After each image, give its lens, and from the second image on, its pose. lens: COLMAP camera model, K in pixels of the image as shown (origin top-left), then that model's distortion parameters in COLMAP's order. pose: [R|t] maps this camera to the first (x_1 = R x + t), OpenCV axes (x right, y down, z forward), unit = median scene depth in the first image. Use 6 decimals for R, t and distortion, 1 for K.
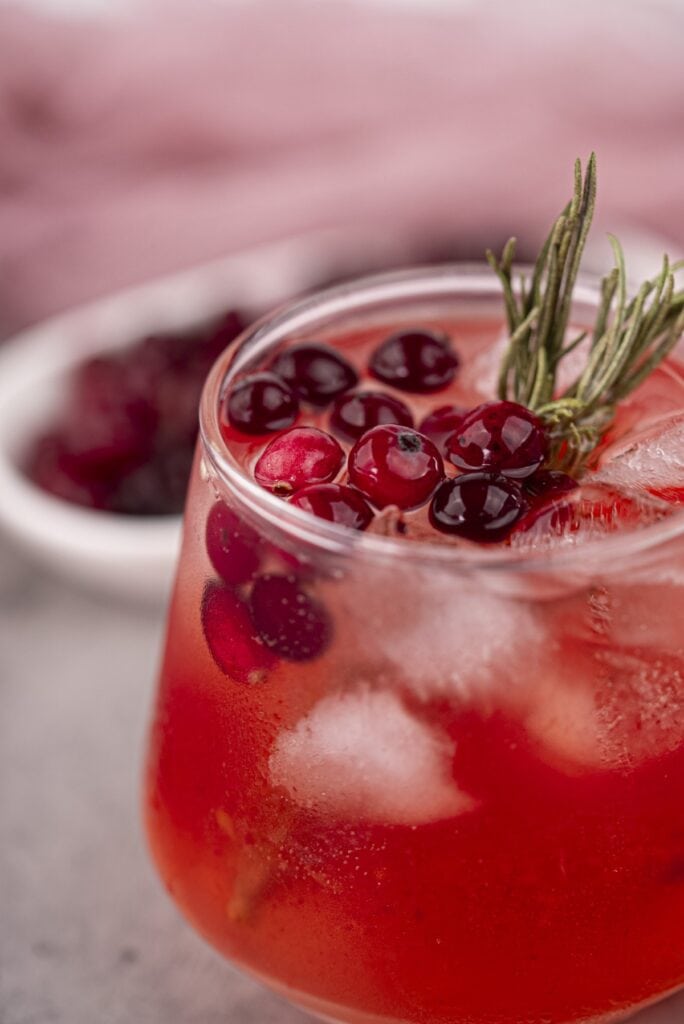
lens RADIAL K [[3569.0, 0, 342.0], [0, 3569.0, 512.0], [0, 0, 1]] dist [-0.523990, 0.535408]
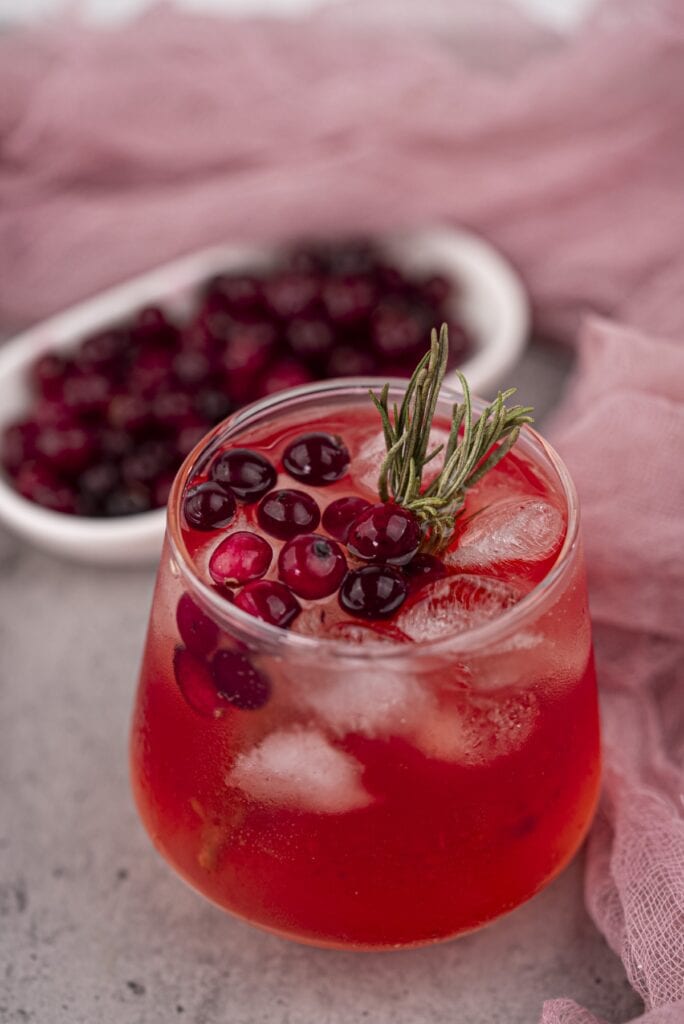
lens RADIAL K [[3144.9, 0, 342.0], [0, 3144.9, 512.0], [0, 0, 1]] dist [-0.480659, -0.483057]
pose [[0.996964, -0.050192, 0.059531, -0.044570], [0.039797, 0.985578, 0.164478, -0.231018], [-0.066927, -0.161609, 0.984583, -0.198623]]
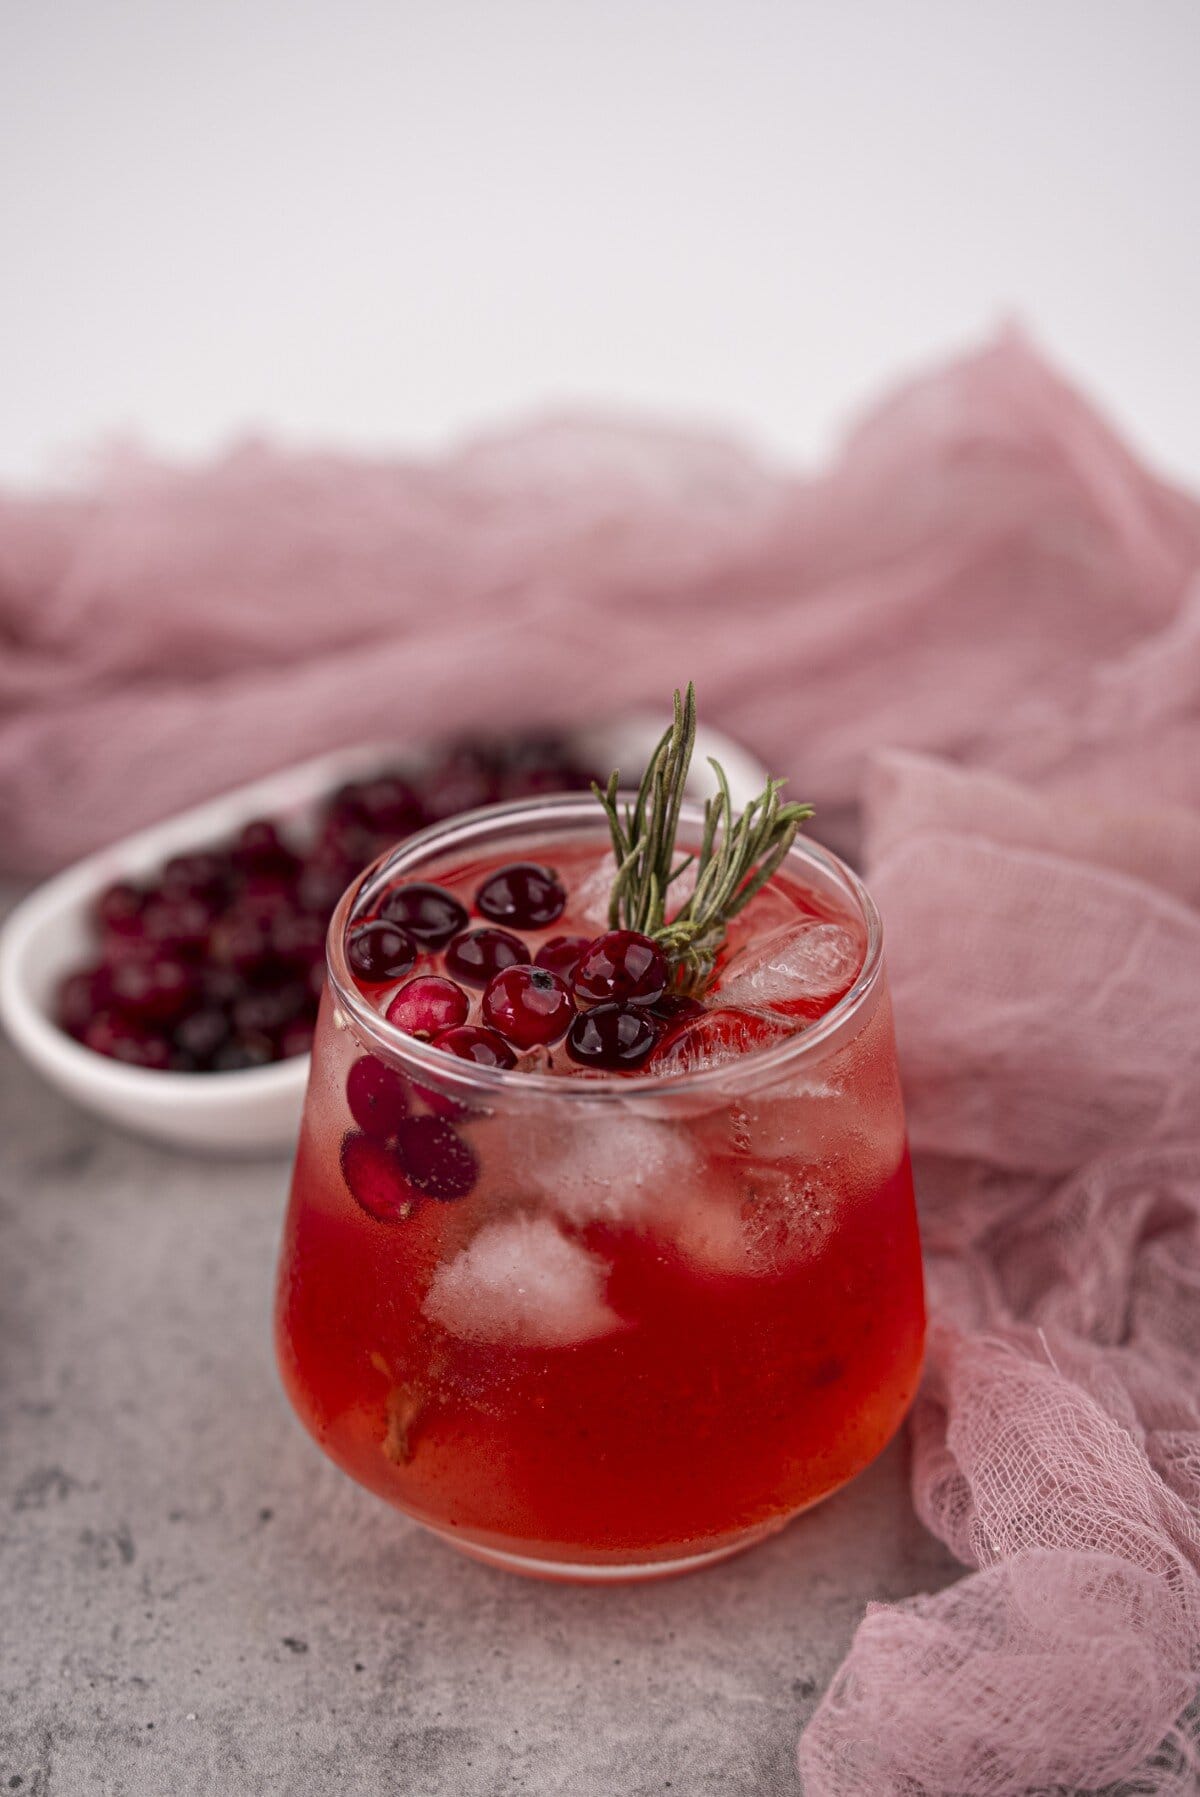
lens RADIAL K [[5415.0, 0, 522.5], [0, 5415.0, 1092.7], [0, 0, 1]] dist [-0.511774, -0.509546]
pose [[0.992839, -0.076307, 0.091914, -0.130911], [0.074266, 0.996914, 0.025428, -0.026468], [-0.093570, -0.018420, 0.995442, -0.553746]]
